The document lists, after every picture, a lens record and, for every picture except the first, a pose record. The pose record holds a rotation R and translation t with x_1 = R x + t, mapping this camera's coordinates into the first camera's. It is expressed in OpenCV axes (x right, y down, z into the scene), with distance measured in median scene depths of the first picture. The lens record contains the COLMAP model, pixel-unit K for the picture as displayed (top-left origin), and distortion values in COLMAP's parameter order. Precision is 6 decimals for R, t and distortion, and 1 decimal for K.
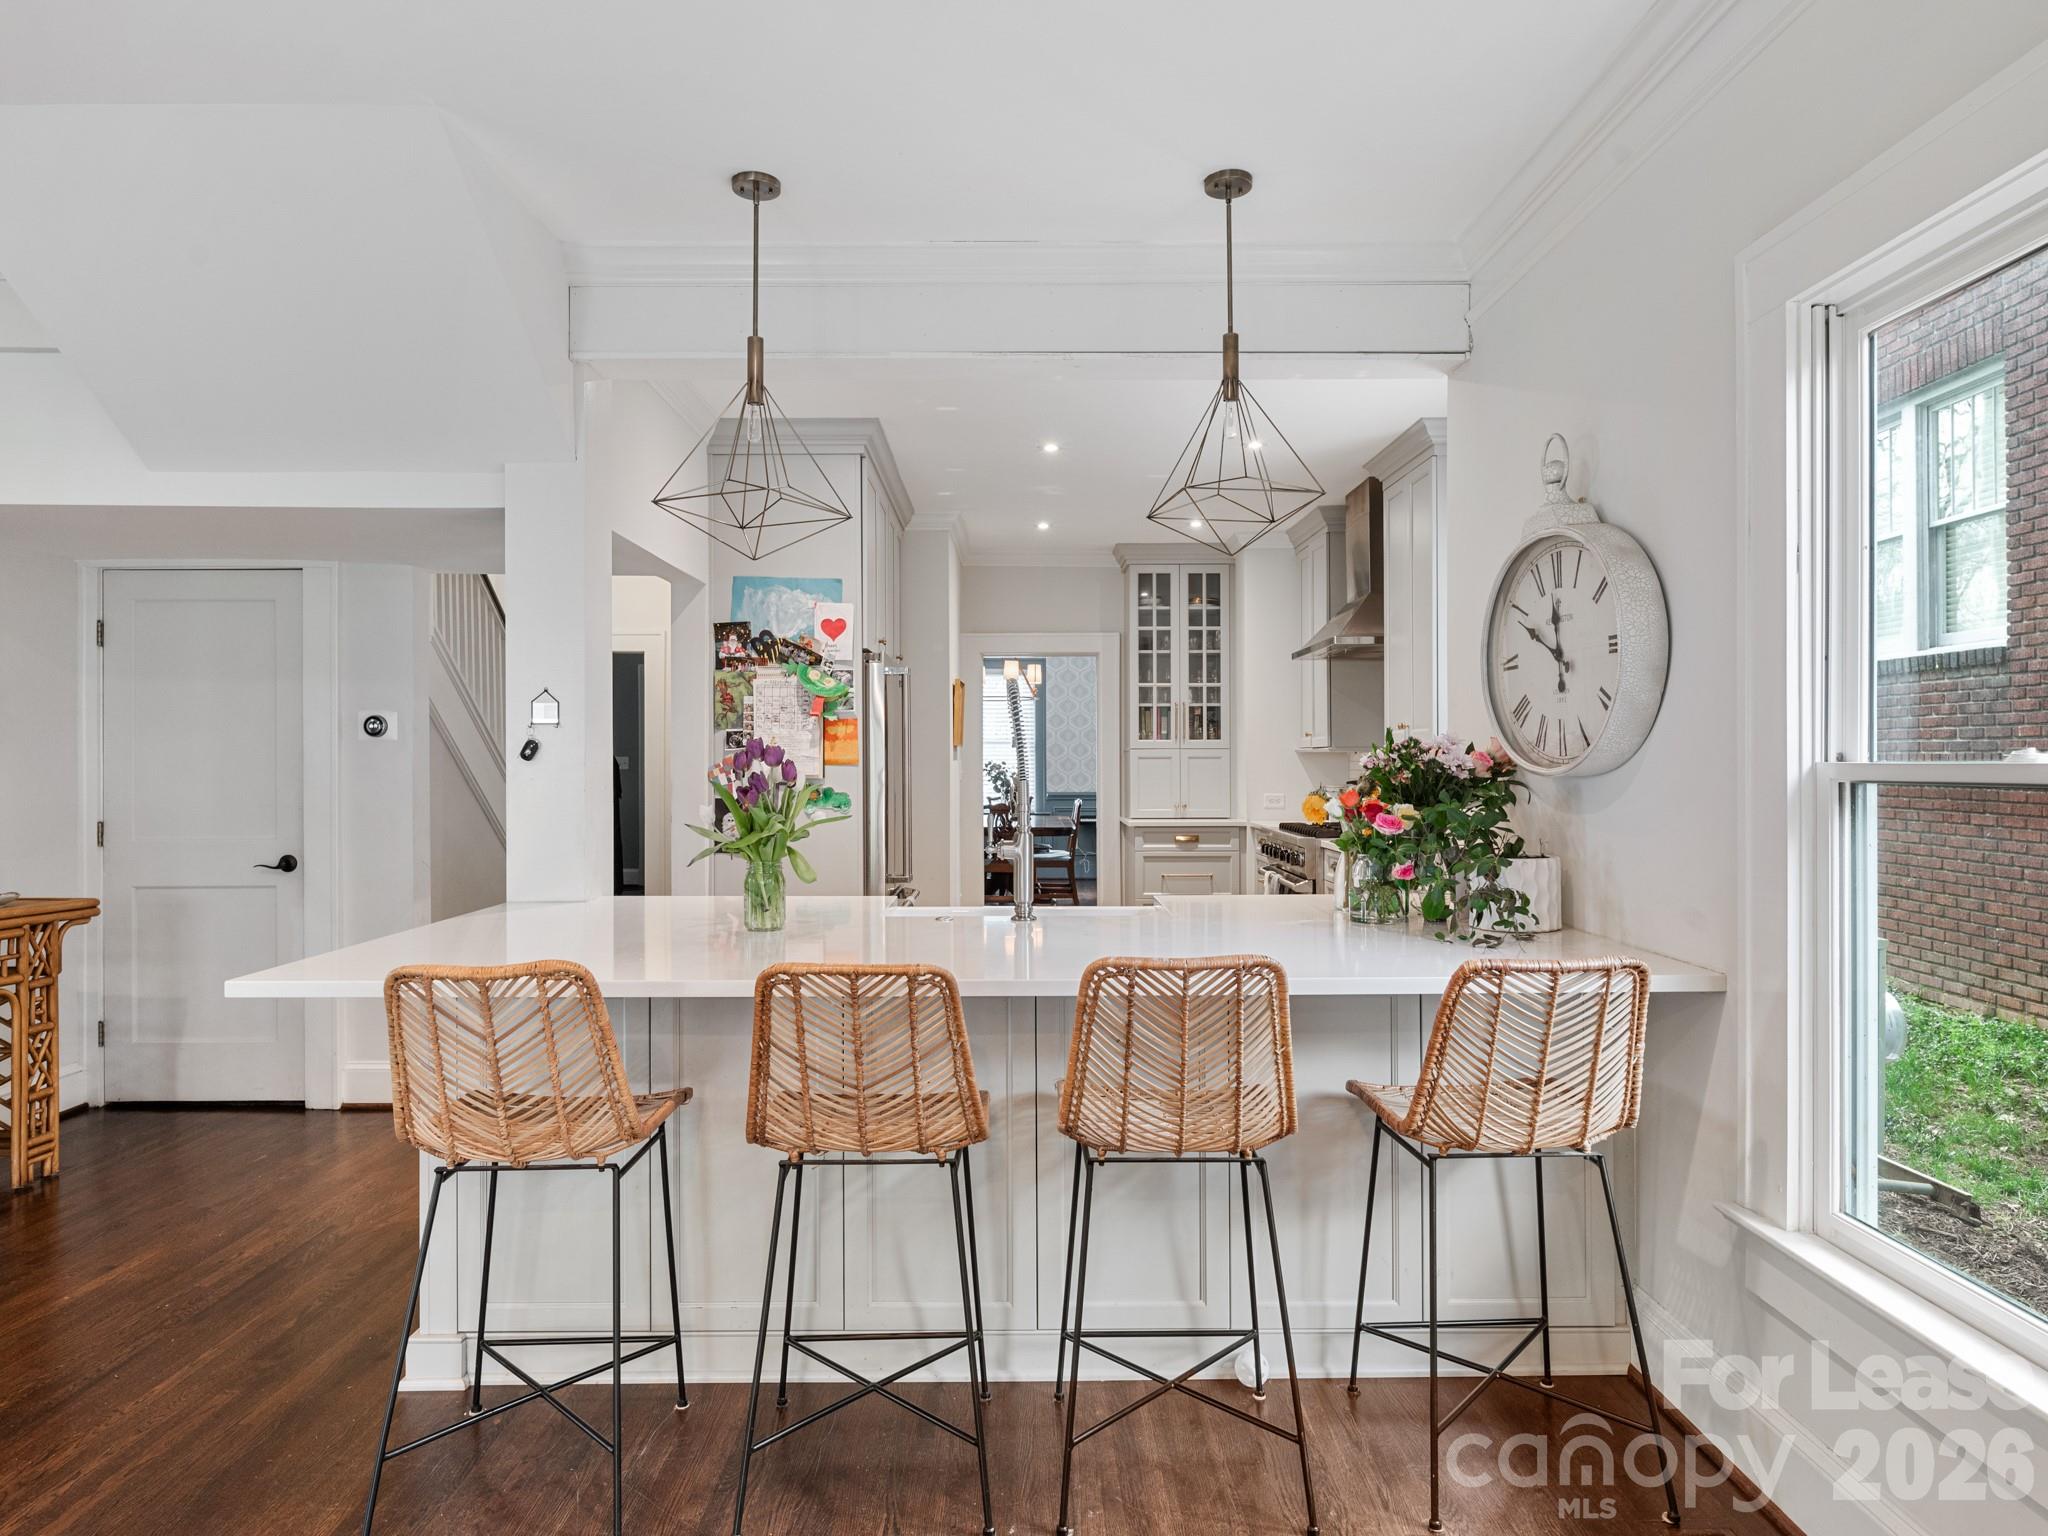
lens RADIAL K [[1219.5, 0, 1028.7], [0, 1219.5, 760.3], [0, 0, 1]] dist [-0.002144, -0.000048]
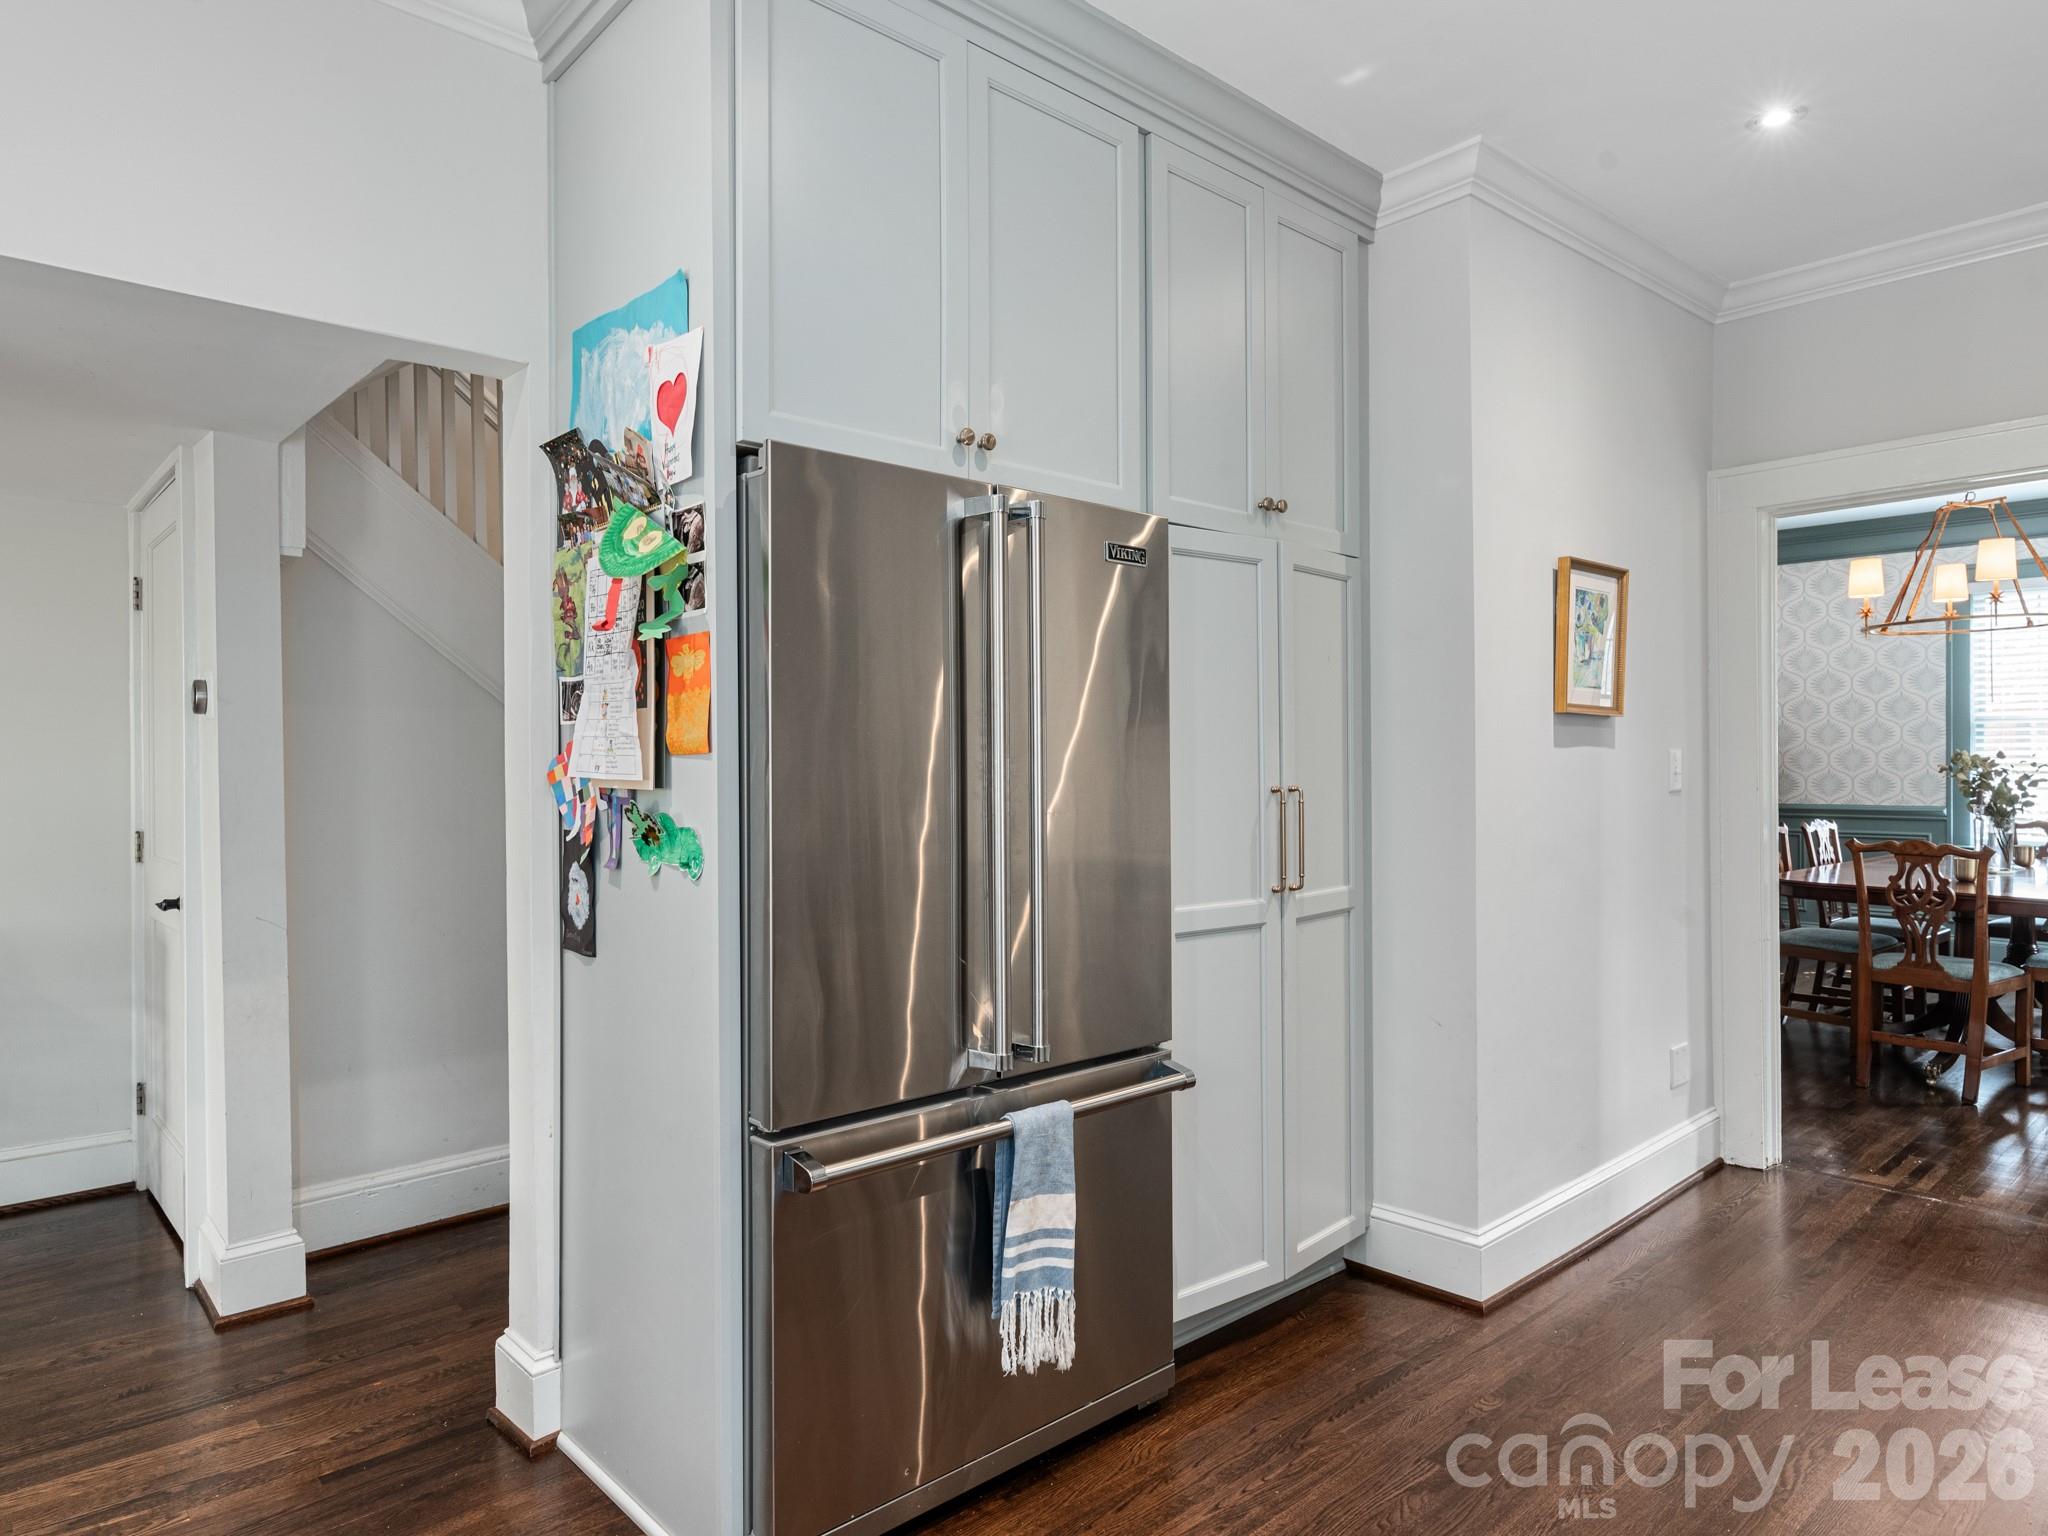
lens RADIAL K [[1250.8, 0, 1021.8], [0, 1250.8, 762.1], [0, 0, 1]] dist [0.002274, 0.000821]
pose [[0.660971, -0.001067, -0.750411, 0.136215], [0.003932, 0.999990, 0.002042, 0.003463], [0.750401, -0.004300, 0.660969, 0.529373]]
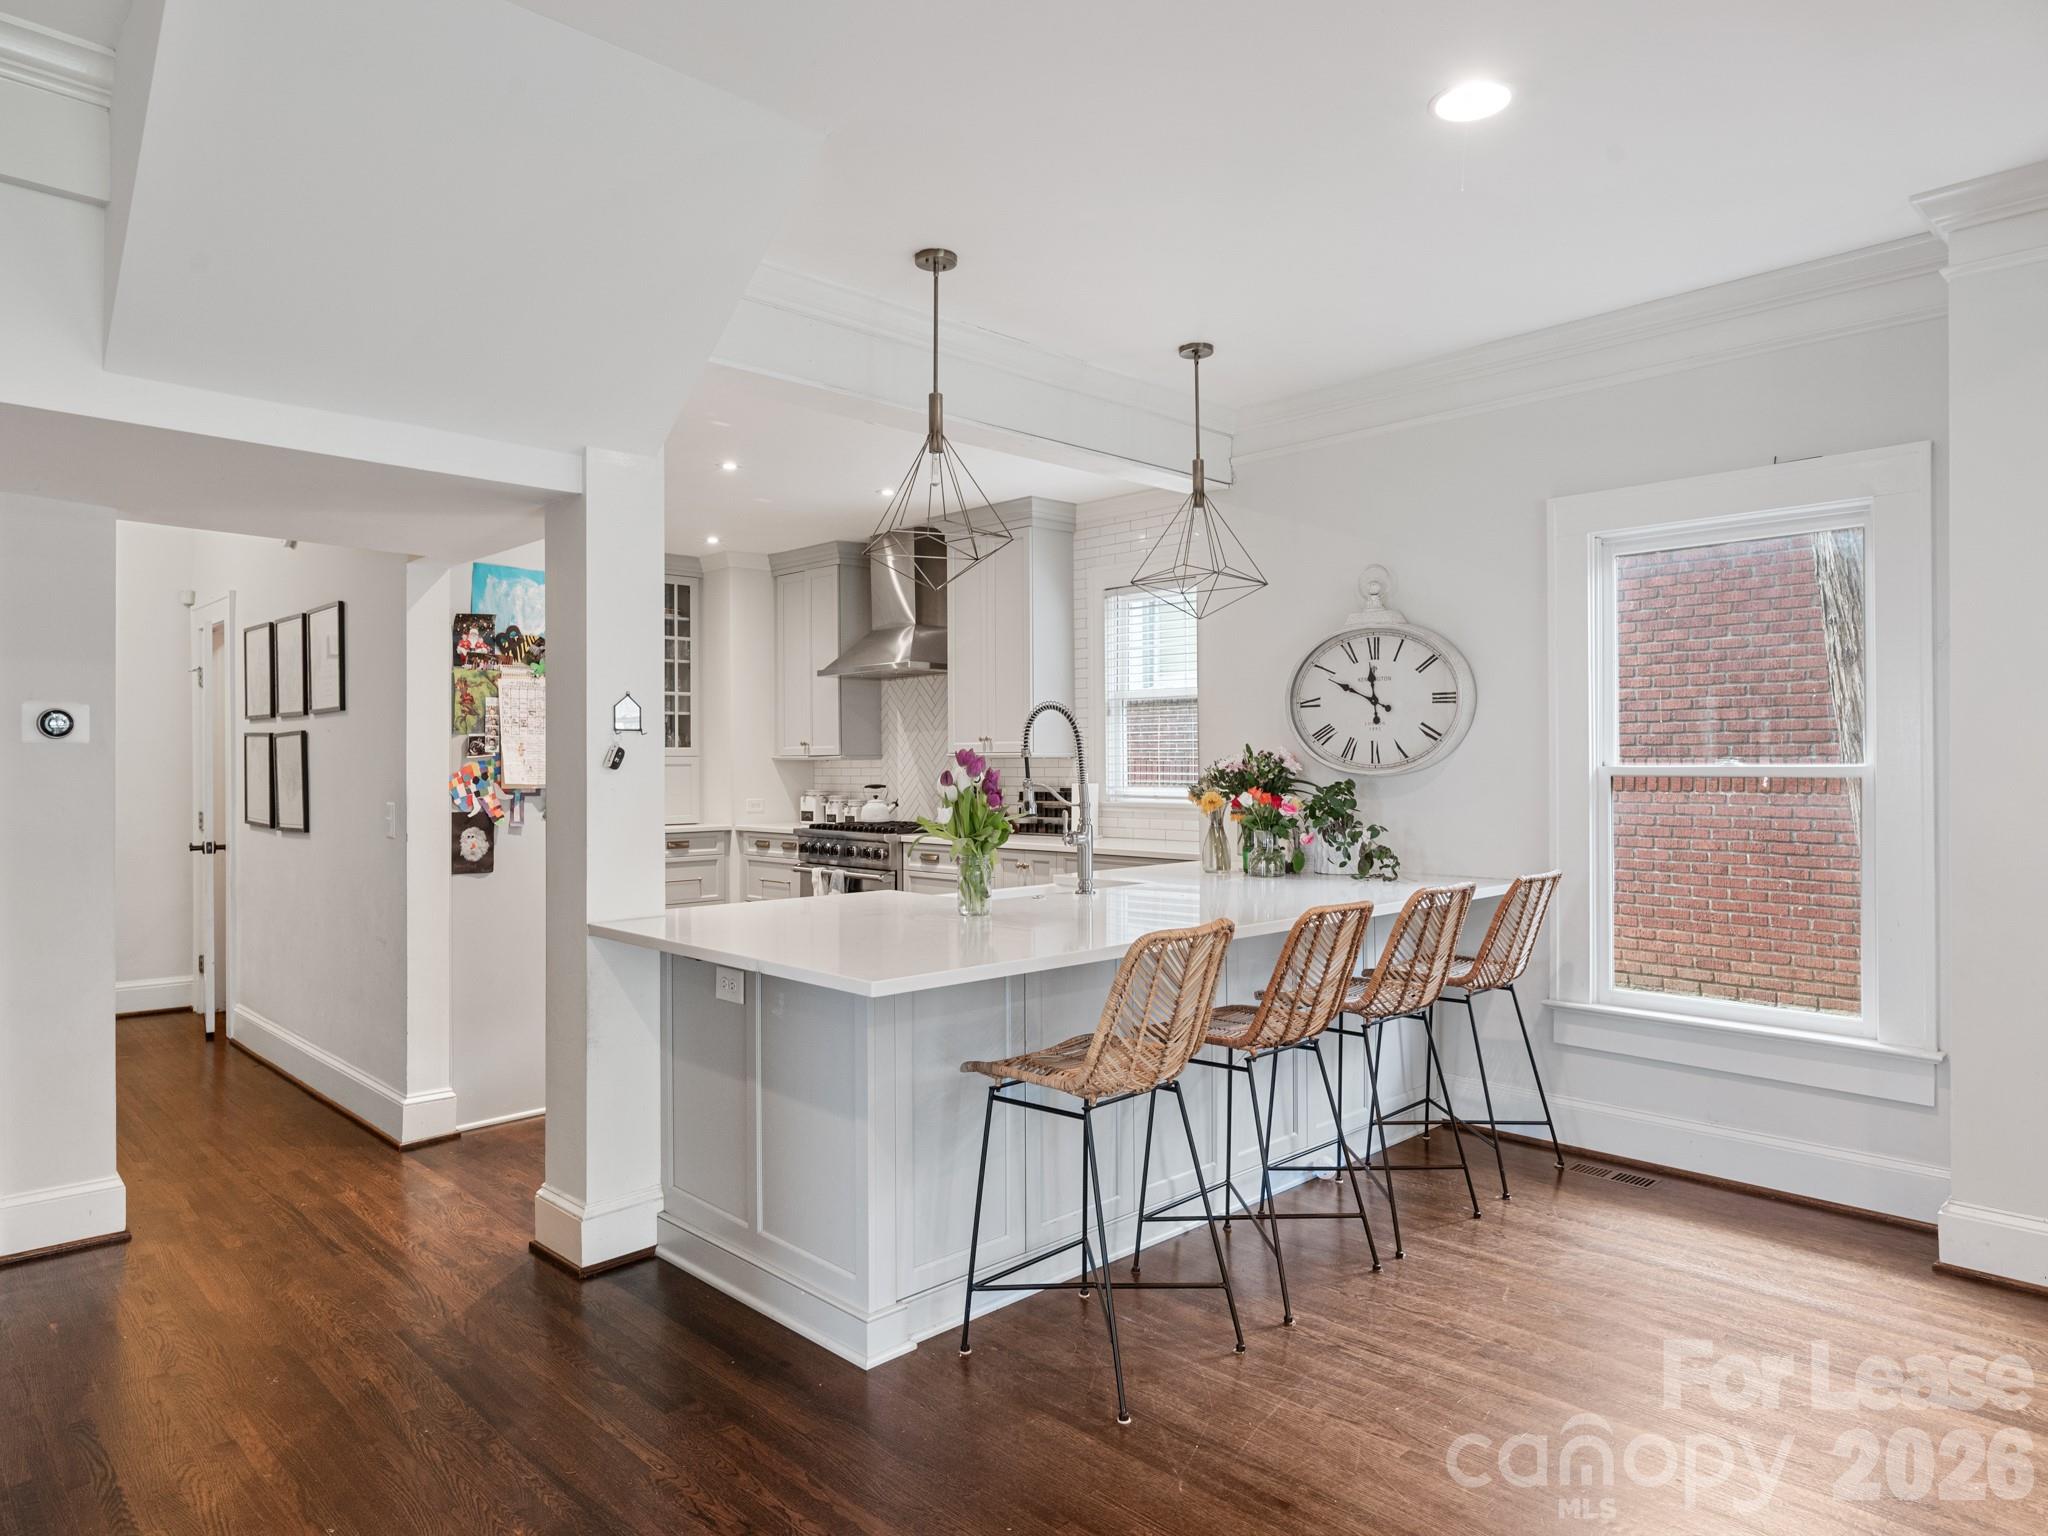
lens RADIAL K [[1250.8, 0, 1021.8], [0, 1250.8, 762.1], [0, 0, 1]] dist [0.002274, 0.000821]
pose [[0.728977, -0.000543, 0.684538, -0.372048], [0.003398, 0.999990, -0.002826, -0.000755], [-0.684530, 0.004386, 0.728972, 0.039776]]
